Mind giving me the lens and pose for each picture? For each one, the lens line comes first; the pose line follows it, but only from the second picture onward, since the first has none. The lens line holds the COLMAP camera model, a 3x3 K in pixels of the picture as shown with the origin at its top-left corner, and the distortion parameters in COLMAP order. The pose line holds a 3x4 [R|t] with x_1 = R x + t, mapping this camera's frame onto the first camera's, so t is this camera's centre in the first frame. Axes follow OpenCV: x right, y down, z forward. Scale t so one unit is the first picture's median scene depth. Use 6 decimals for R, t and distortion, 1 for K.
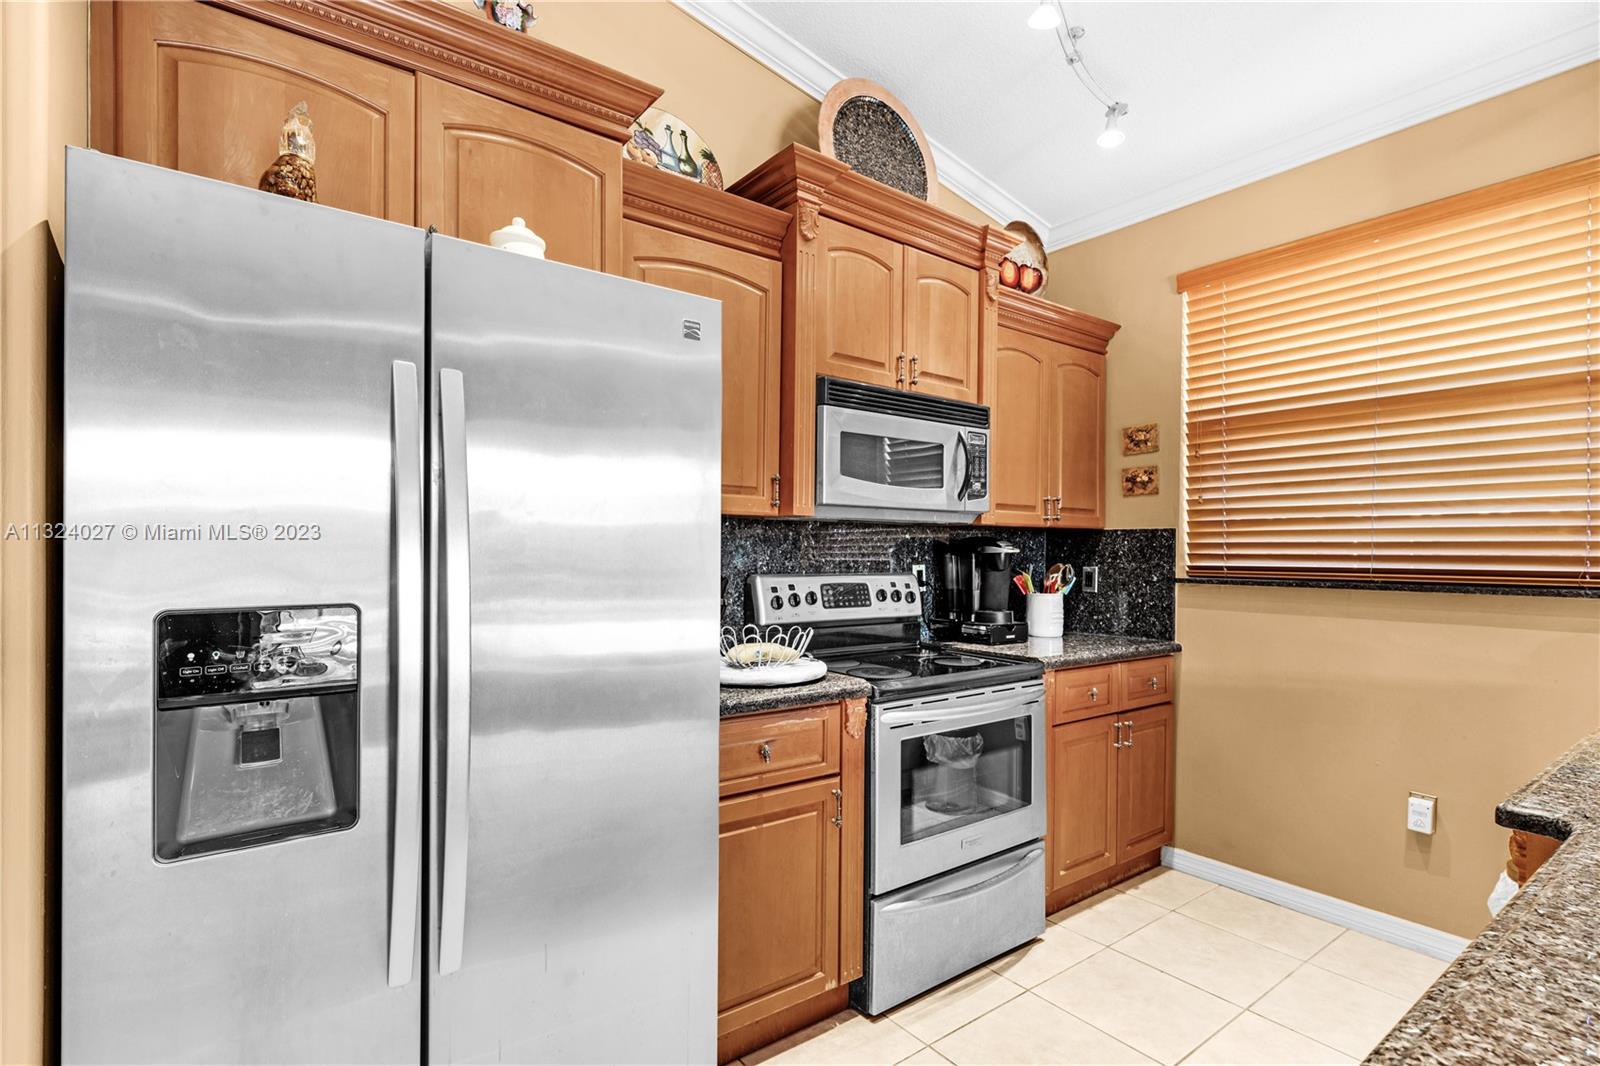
lens RADIAL K [[762.4, 0, 805.8], [0, 762.4, 547.6], [0, 0, 1]] dist [-0.002771, -0.000605]
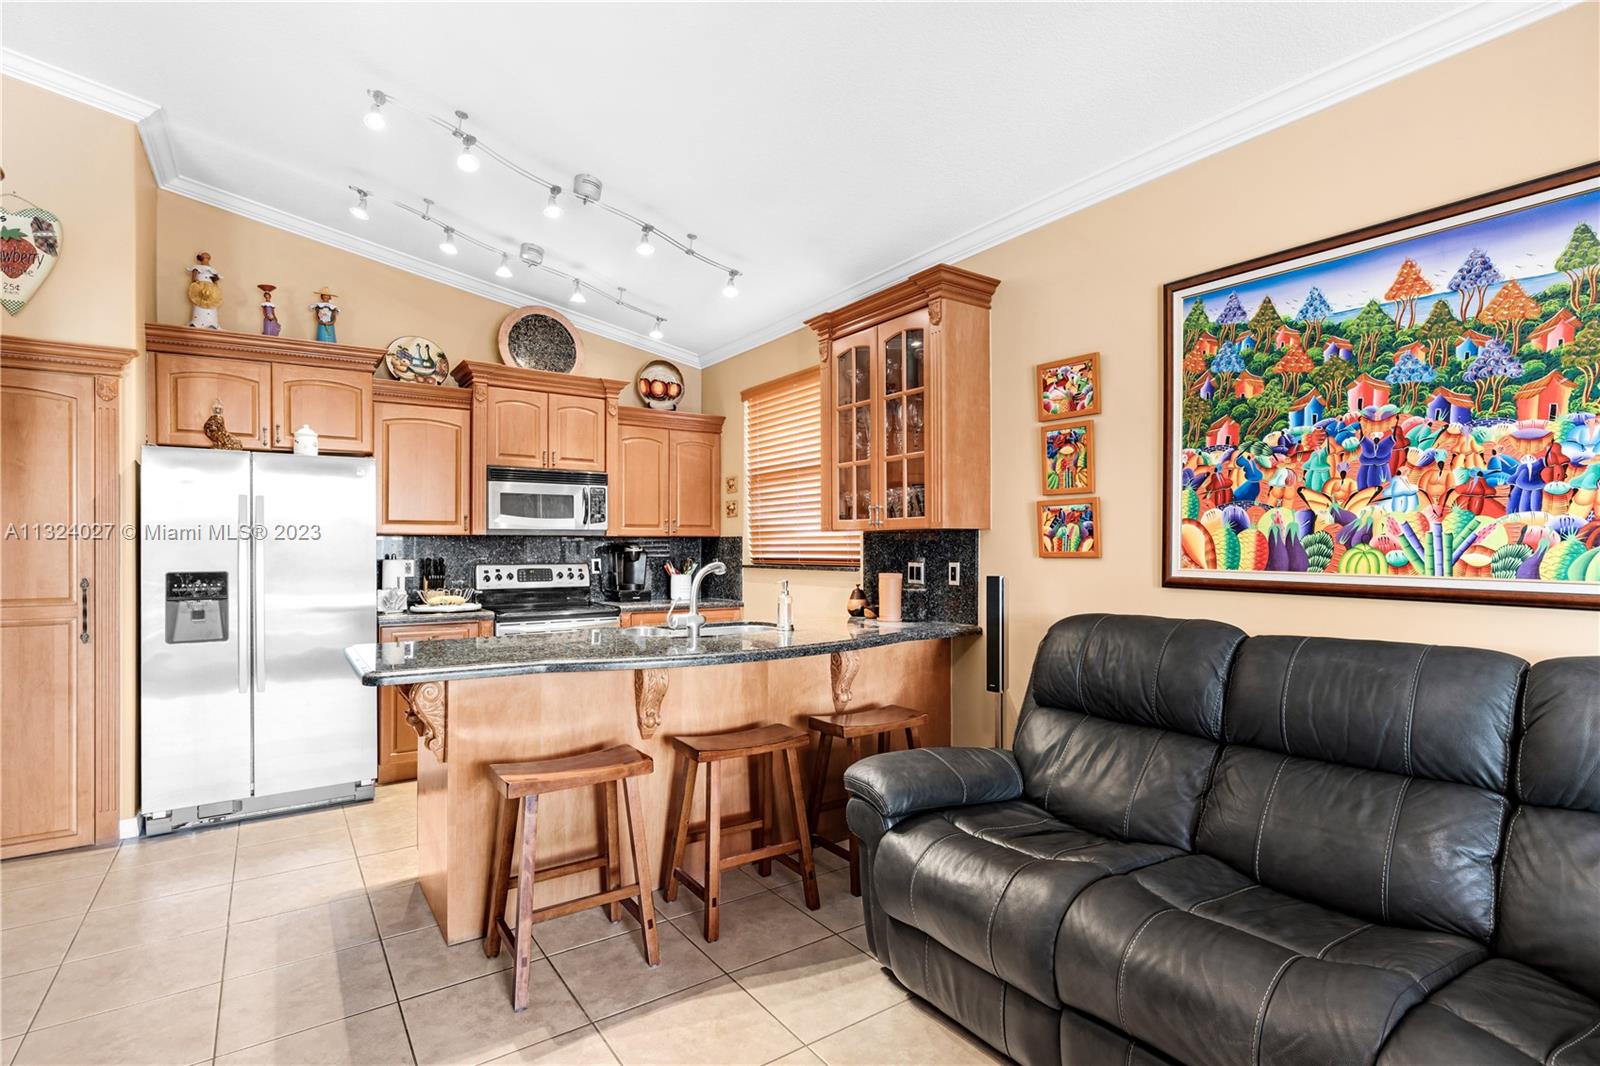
lens RADIAL K [[762.4, 0, 795.4], [0, 762.4, 539.1], [0, 0, 1]] dist [-0.002771, -0.000605]
pose [[0.998717, -0.011234, -0.049383, 0.804657], [0.010832, 0.999906, -0.008407, -0.003237], [0.049473, 0.007862, 0.998745, -0.856312]]
